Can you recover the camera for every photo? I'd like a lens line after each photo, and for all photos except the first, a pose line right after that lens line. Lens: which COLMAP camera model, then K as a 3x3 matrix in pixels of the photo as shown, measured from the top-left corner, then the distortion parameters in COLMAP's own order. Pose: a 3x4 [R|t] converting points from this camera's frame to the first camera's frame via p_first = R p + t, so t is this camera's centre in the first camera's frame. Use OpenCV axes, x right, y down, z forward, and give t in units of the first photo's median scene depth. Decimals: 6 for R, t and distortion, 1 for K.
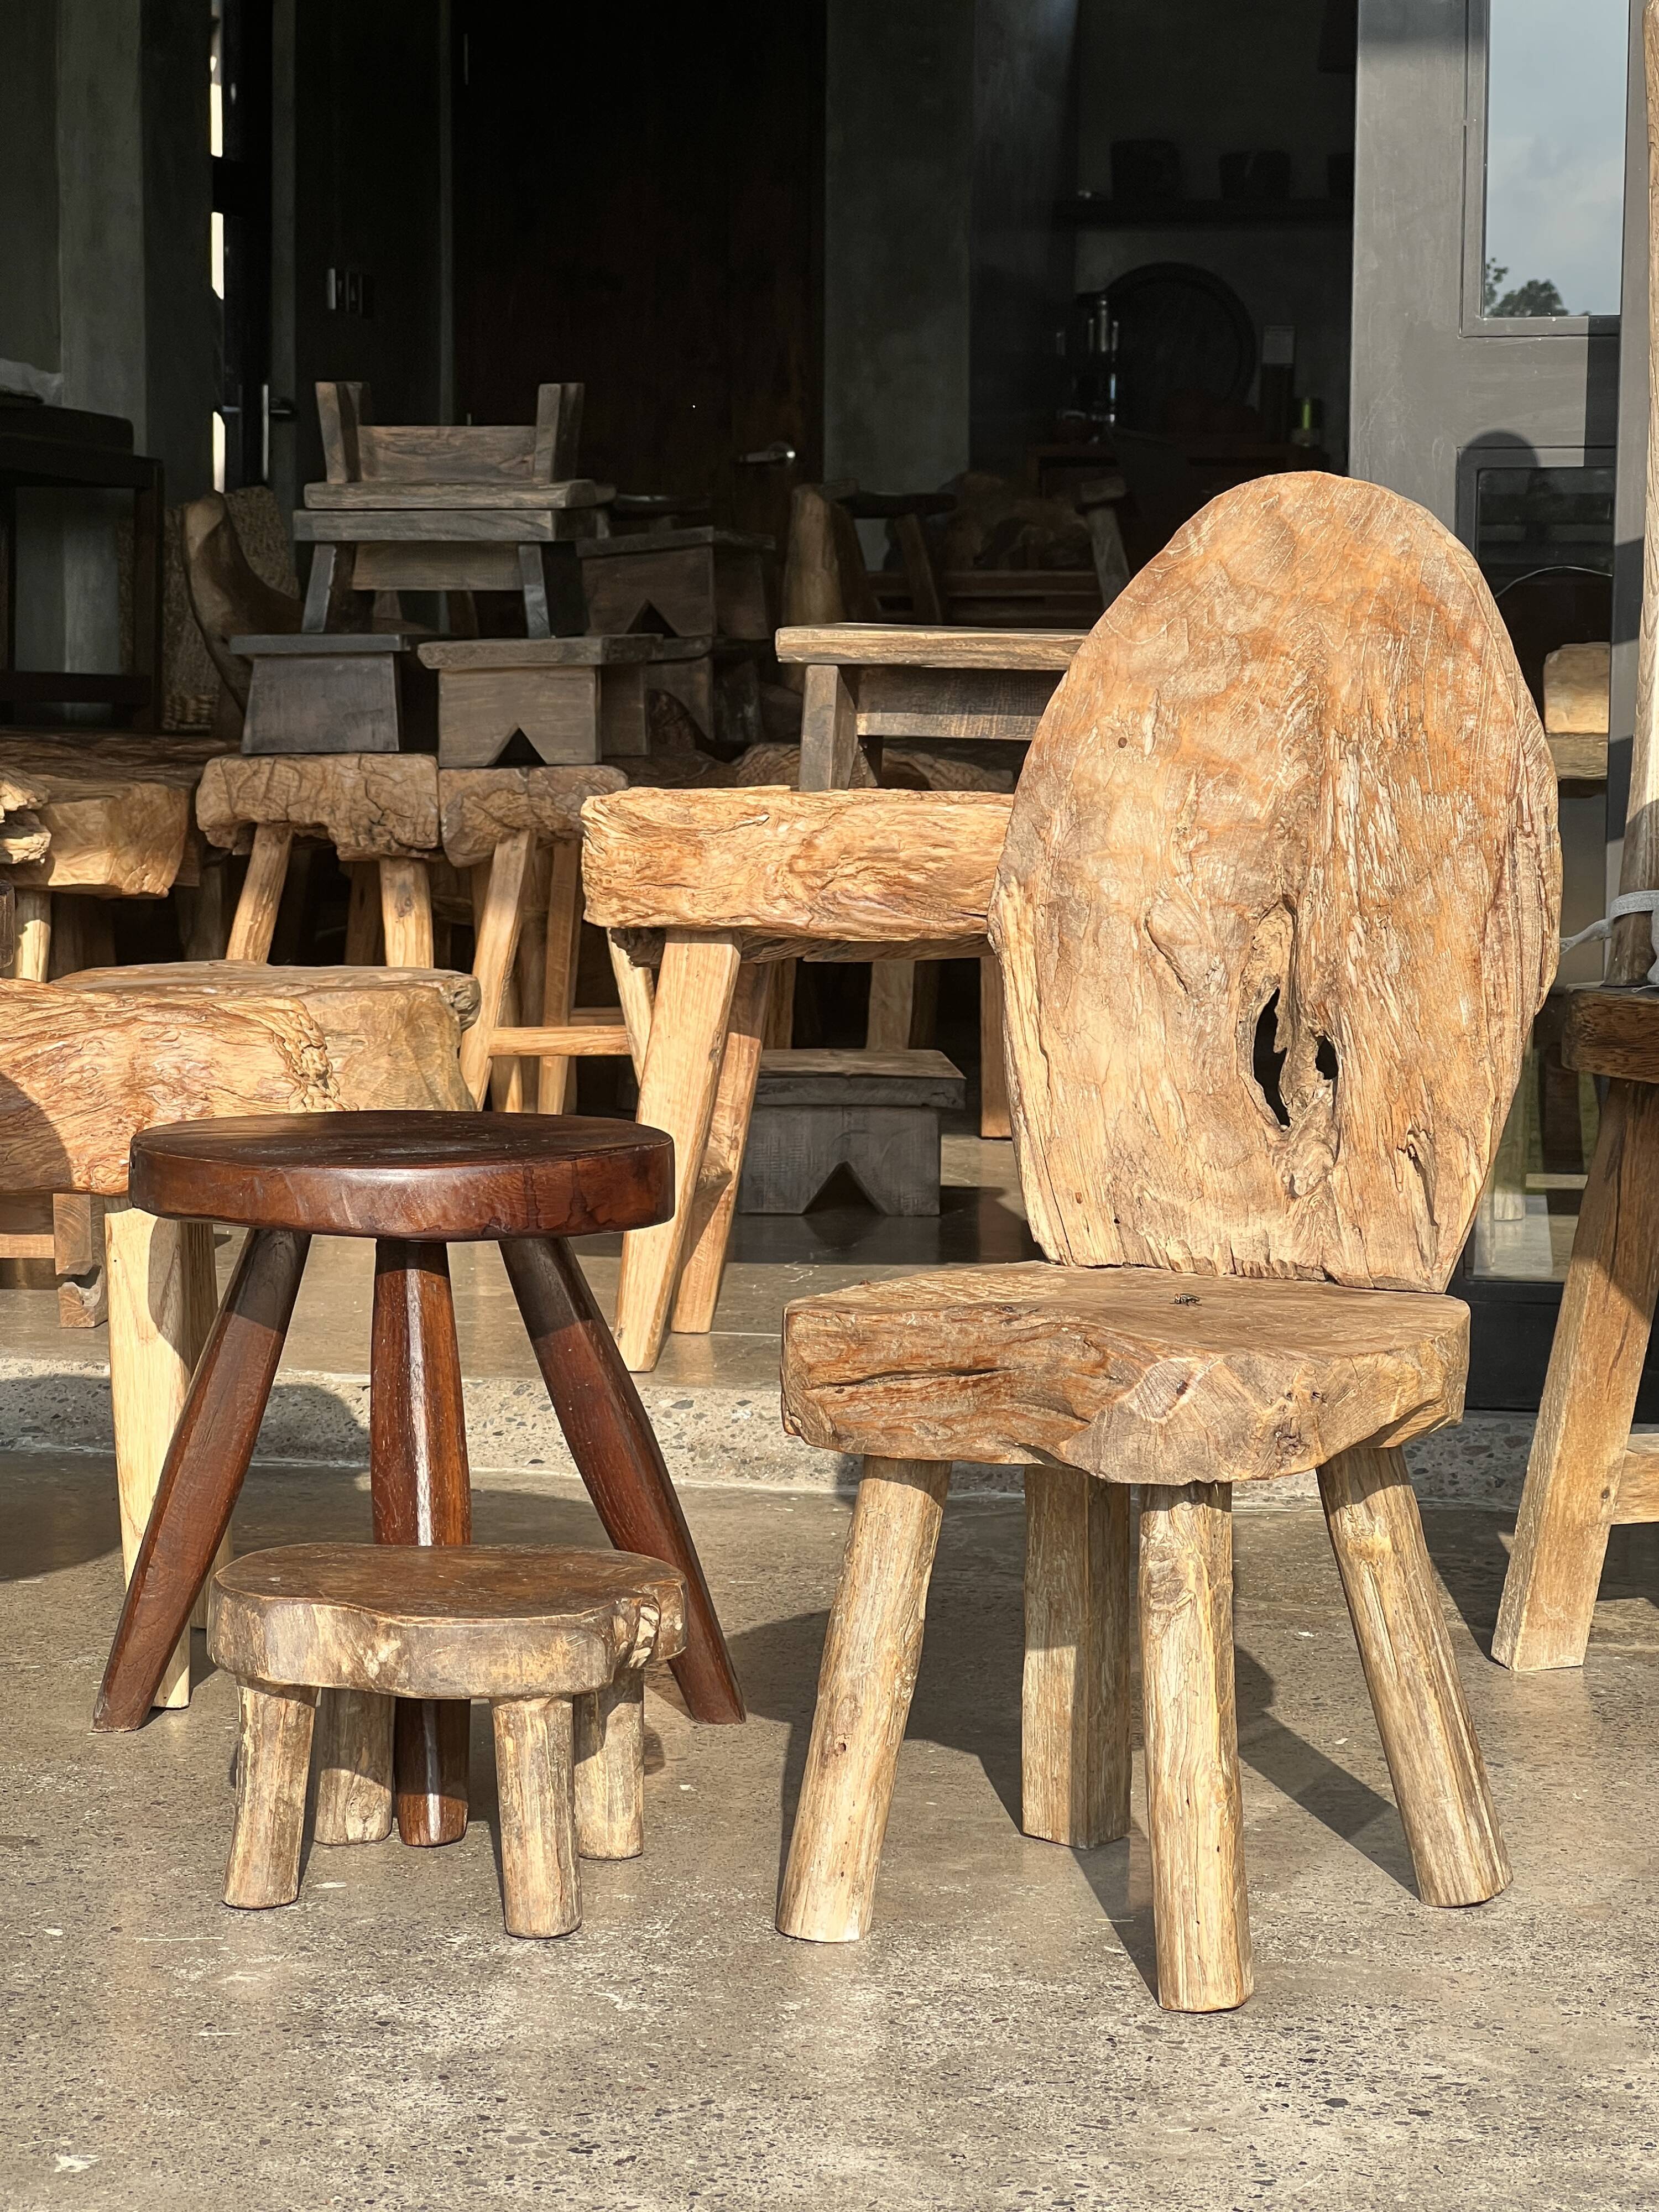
lens RADIAL K [[5013.8, 0, 821.0], [0, 5013.8, 1061.0], [0, 0, 1]] dist [0.151576, 0.000000]
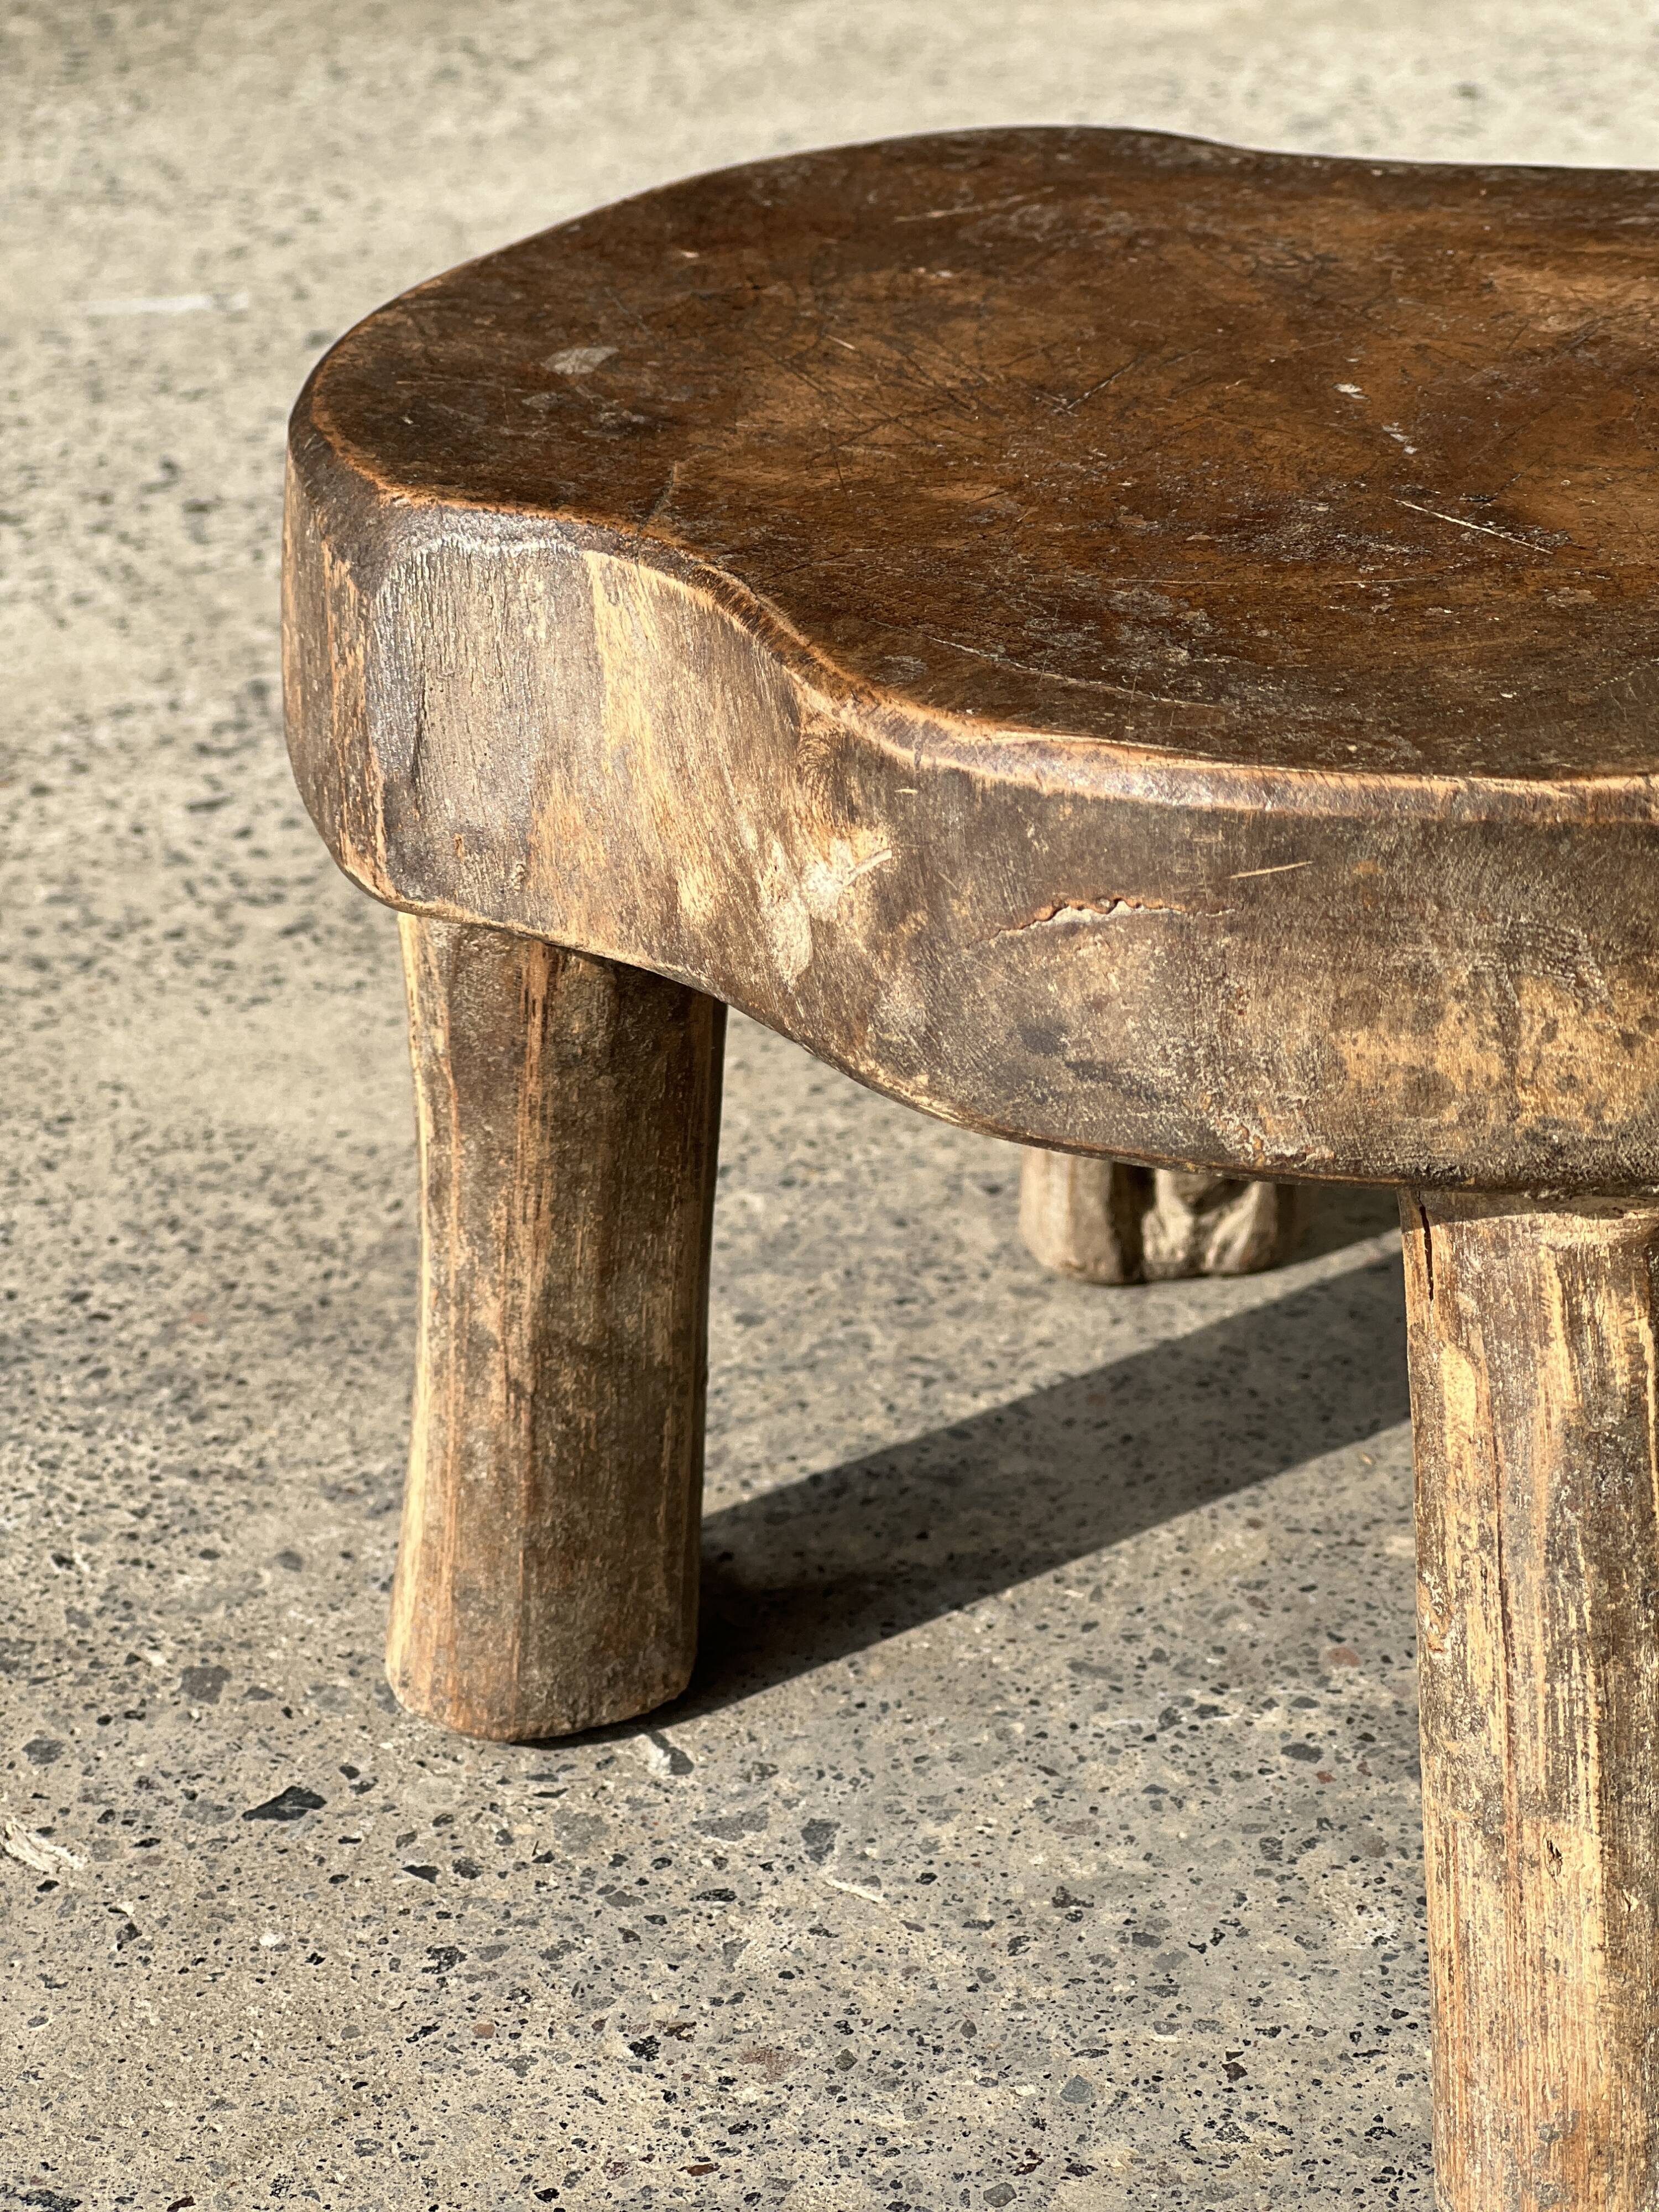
lens RADIAL K [[5013.8, 0, 857.4], [0, 5013.8, 1052.2], [0, 0, 1]] dist [0.151576, 0.000000]
pose [[0.928766, 0.122901, -0.349700, -0.017040], [0.003982, 0.940069, 0.340961, 0.055710], [0.370646, -0.318065, 0.872614, 0.788928]]
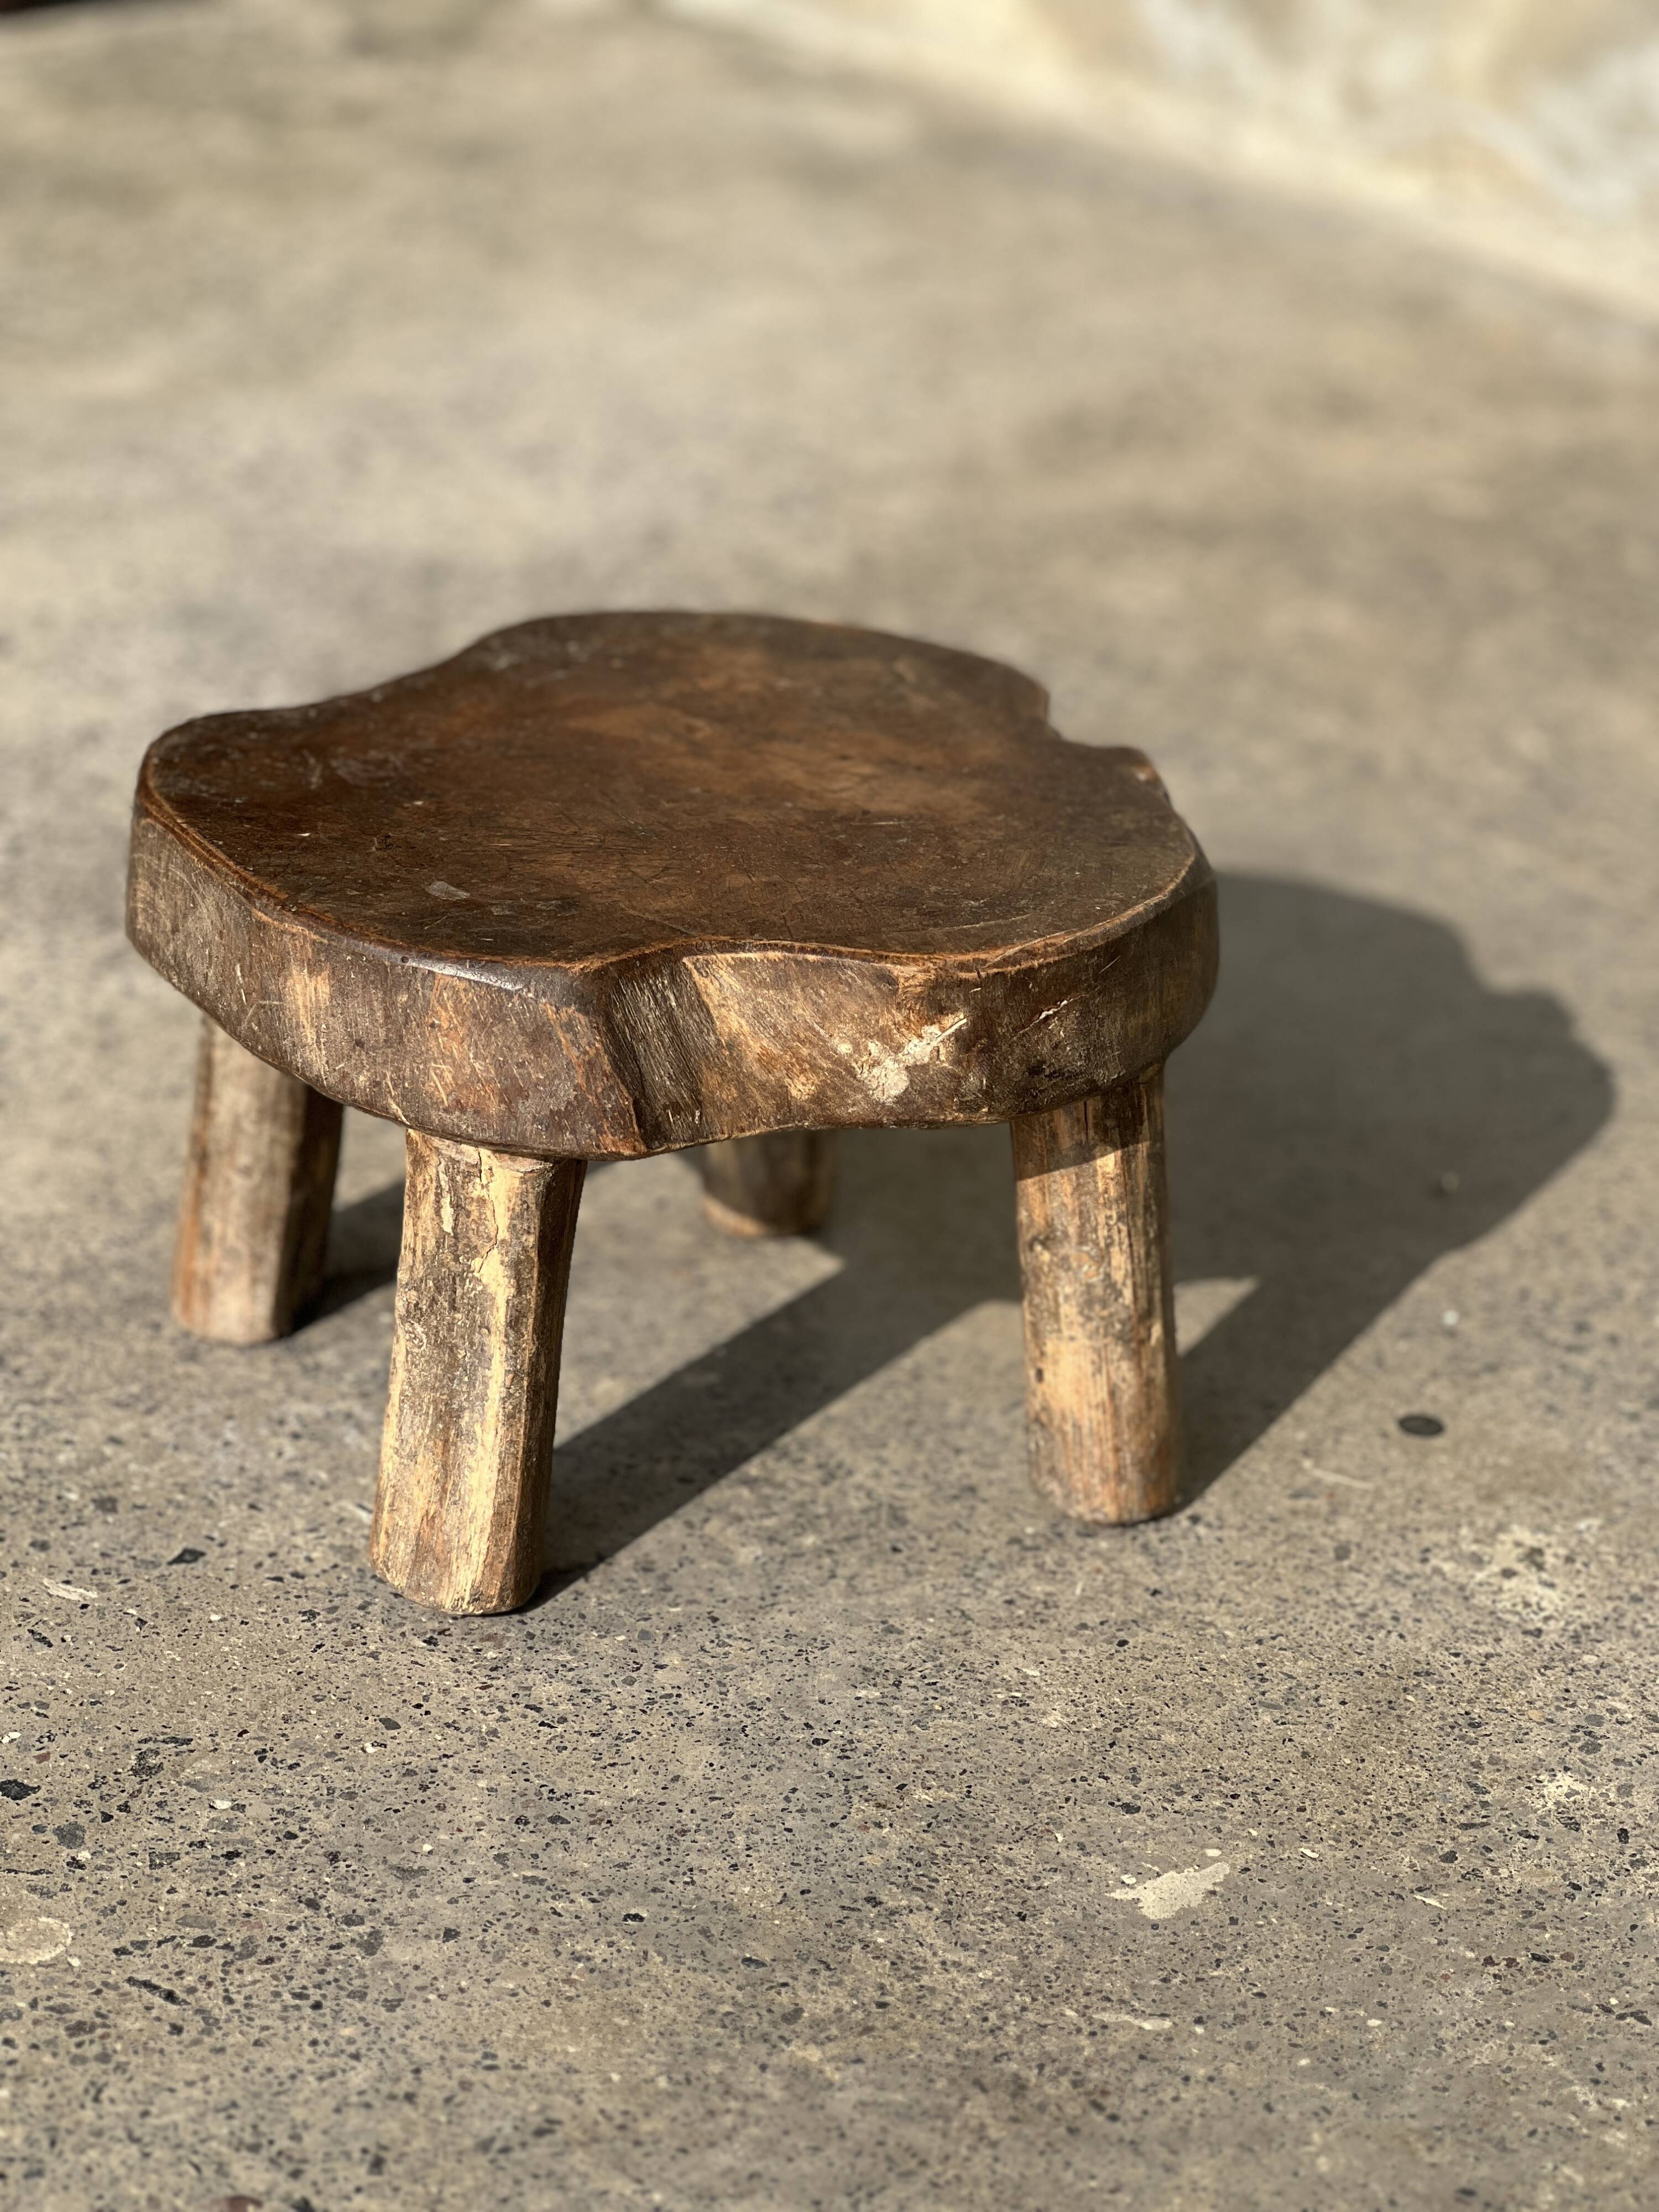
lens RADIAL K [[5013.8, 0, 791.6], [0, 5013.8, 1064.5], [0, 0, 1]] dist [0.151576, 0.000000]
pose [[0.997531, 0.056985, -0.041043, -0.048117], [-0.039632, 0.939278, 0.340860, -0.026529], [0.057975, -0.338392, 0.939218, 0.573300]]
